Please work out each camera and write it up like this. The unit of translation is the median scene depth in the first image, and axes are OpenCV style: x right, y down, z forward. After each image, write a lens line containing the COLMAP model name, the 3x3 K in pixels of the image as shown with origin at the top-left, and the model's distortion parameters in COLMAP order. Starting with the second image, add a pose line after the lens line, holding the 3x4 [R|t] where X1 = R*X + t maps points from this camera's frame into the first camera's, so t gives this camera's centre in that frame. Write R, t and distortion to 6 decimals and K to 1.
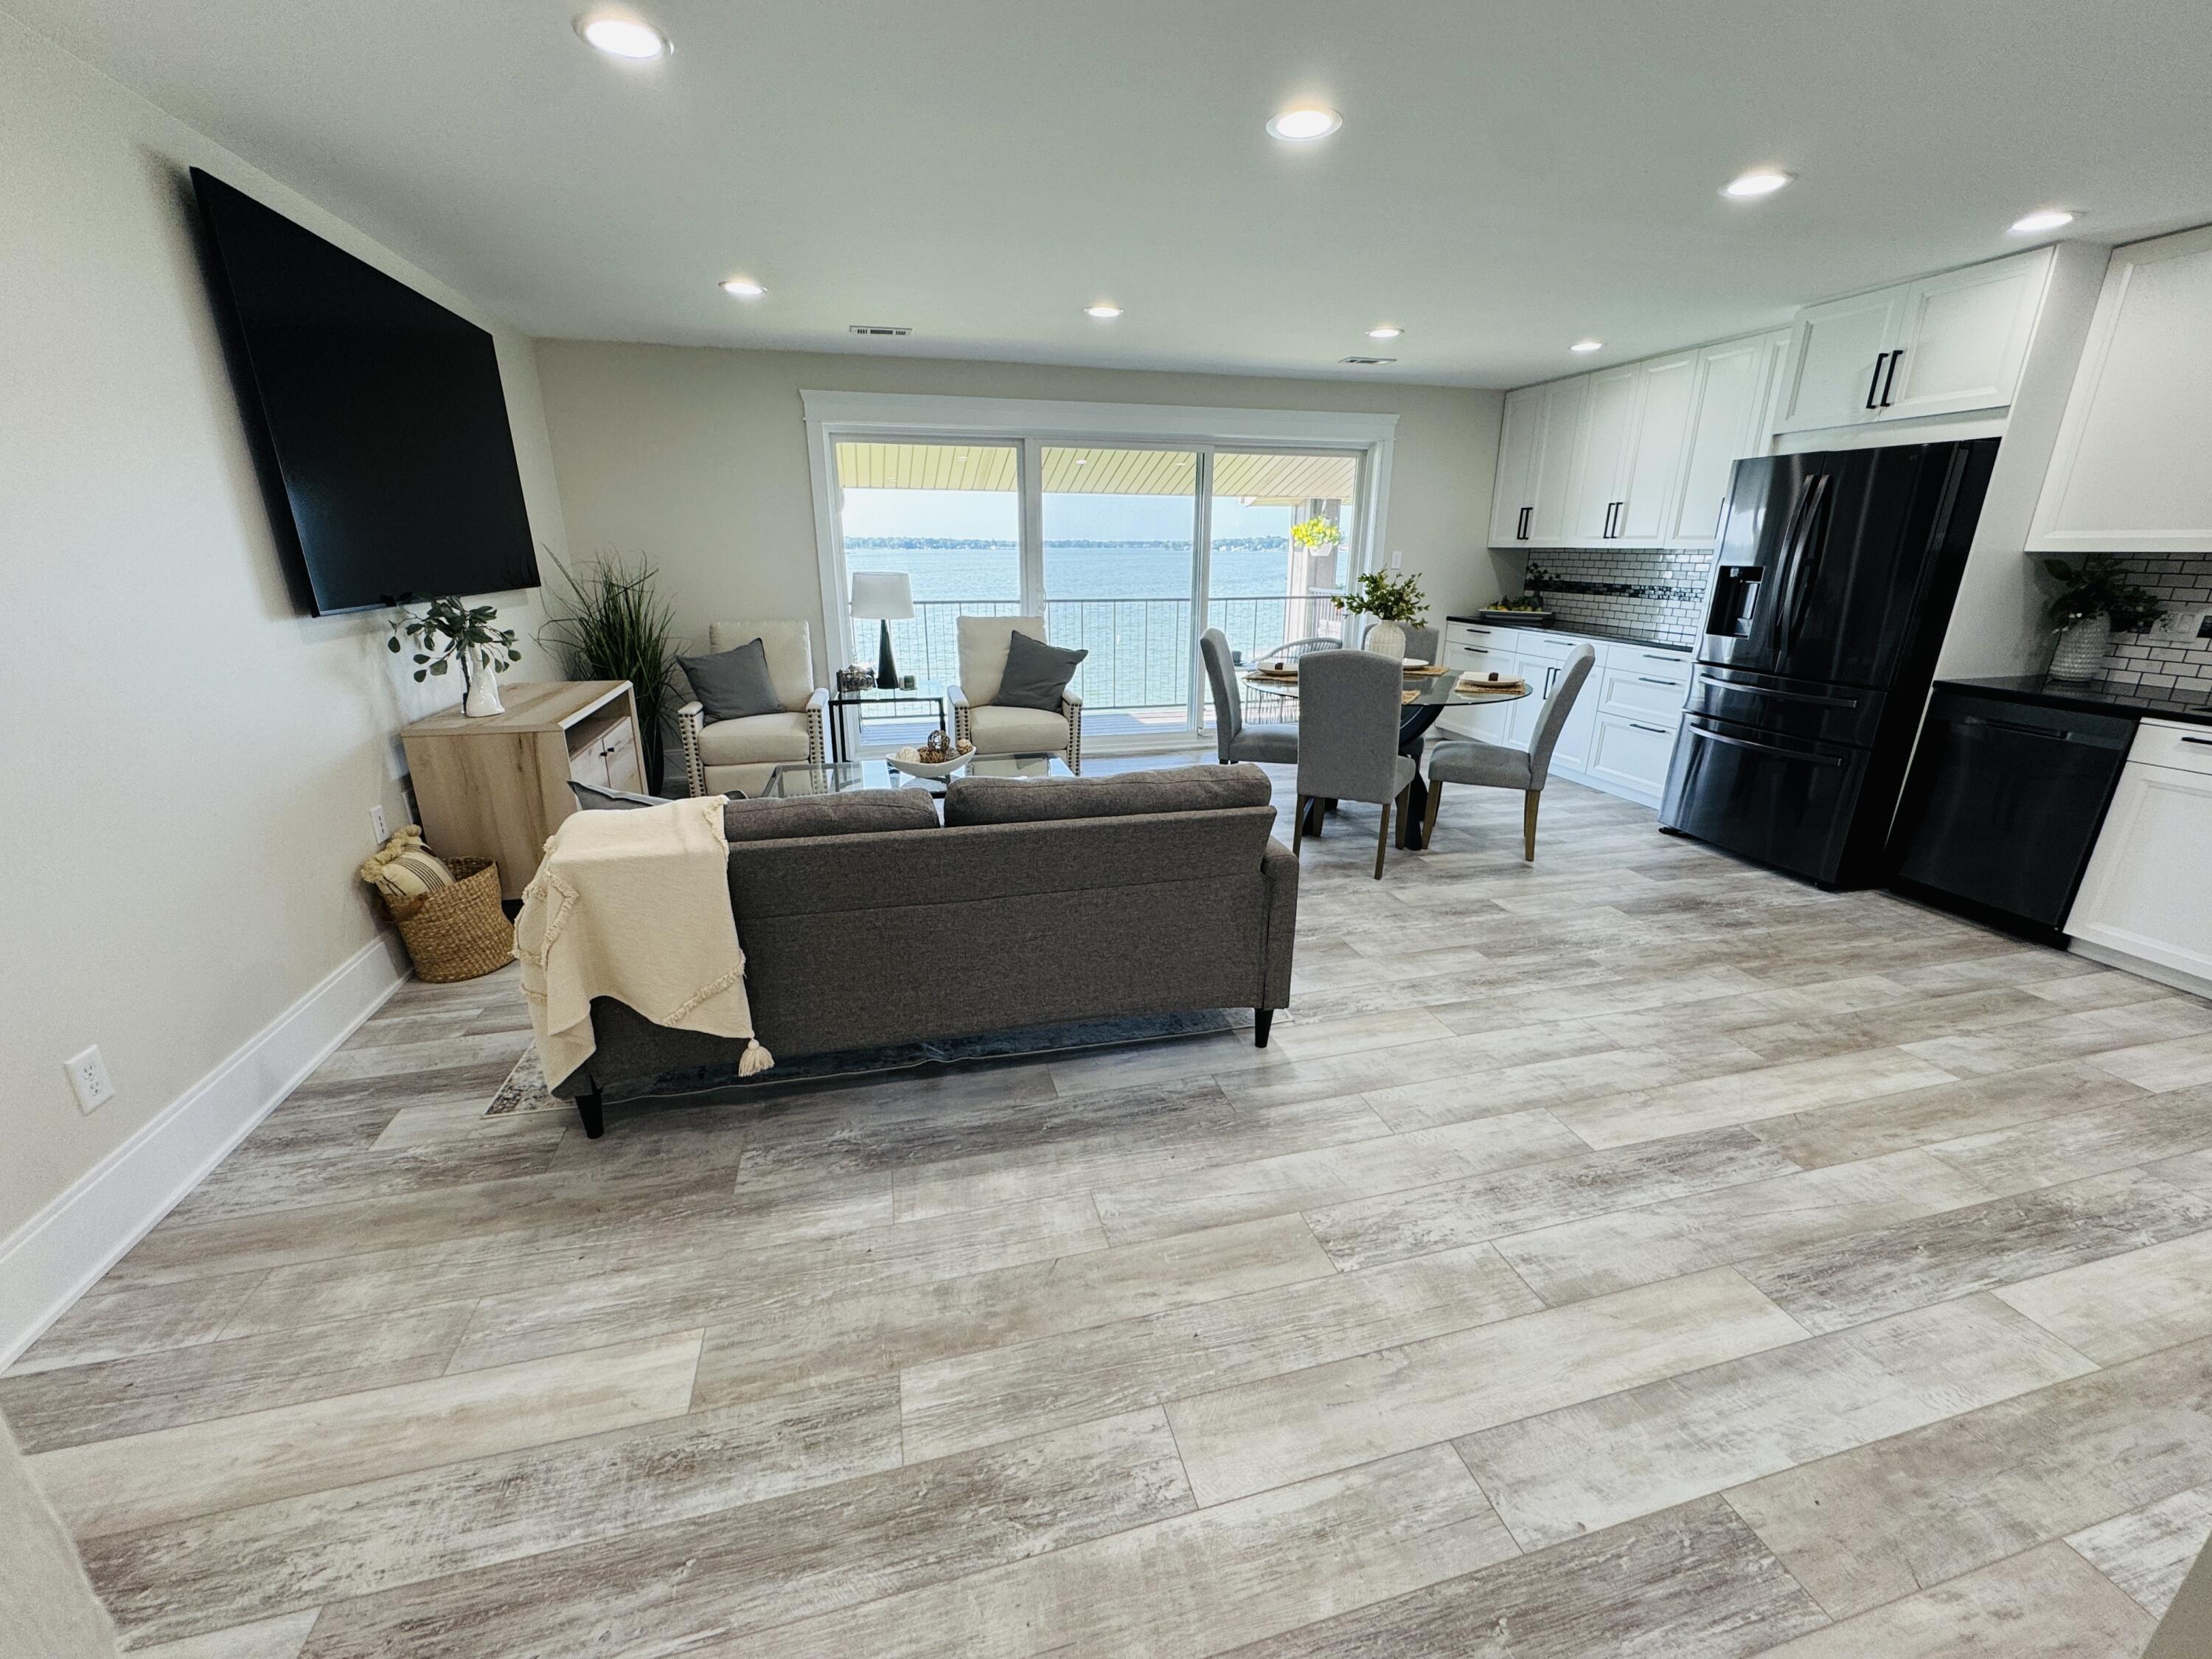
lens RADIAL K [[883.8, 0, 1106.0], [0, 883.8, 829.5], [0, 0, 1]] dist [-0.003572, 0.000609]
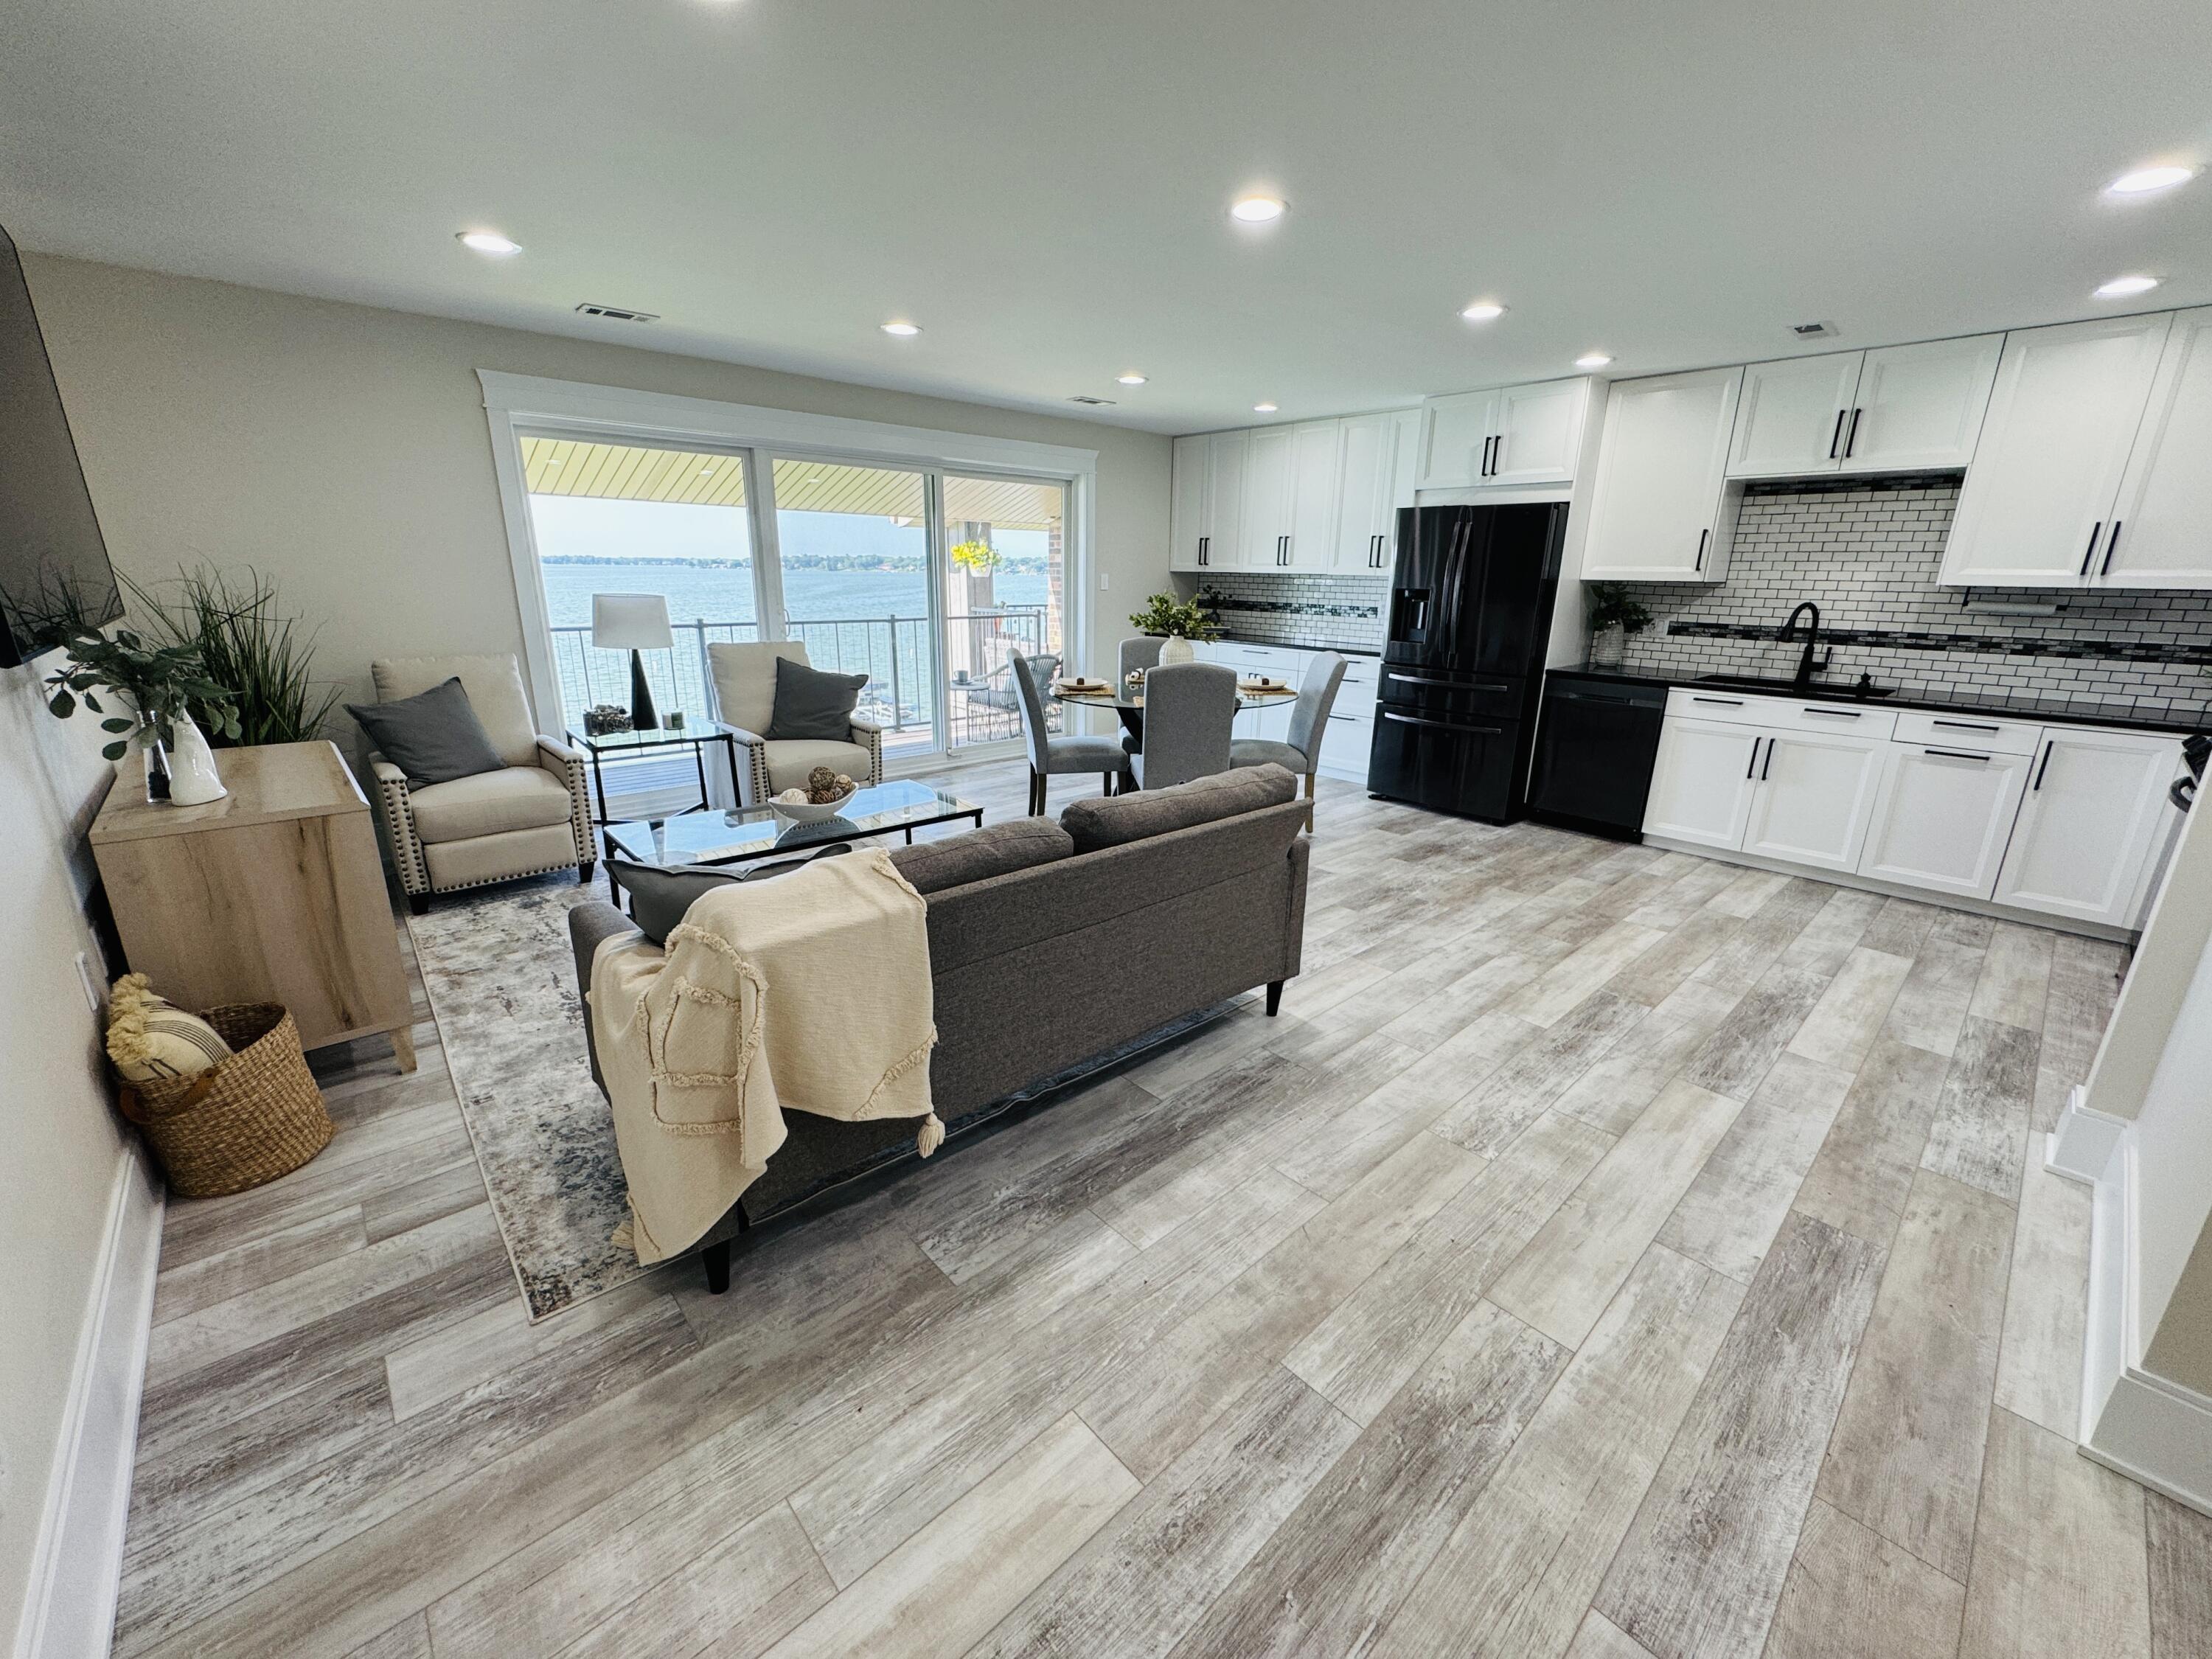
lens RADIAL K [[883.8, 0, 1106.0], [0, 883.8, 829.5], [0, 0, 1]] dist [-0.003572, 0.000609]
pose [[0.883221, -0.121489, 0.452947, -0.418895], [0.130737, 0.991356, 0.010970, -0.024113], [-0.450364, 0.049529, 0.891470, 0.070794]]
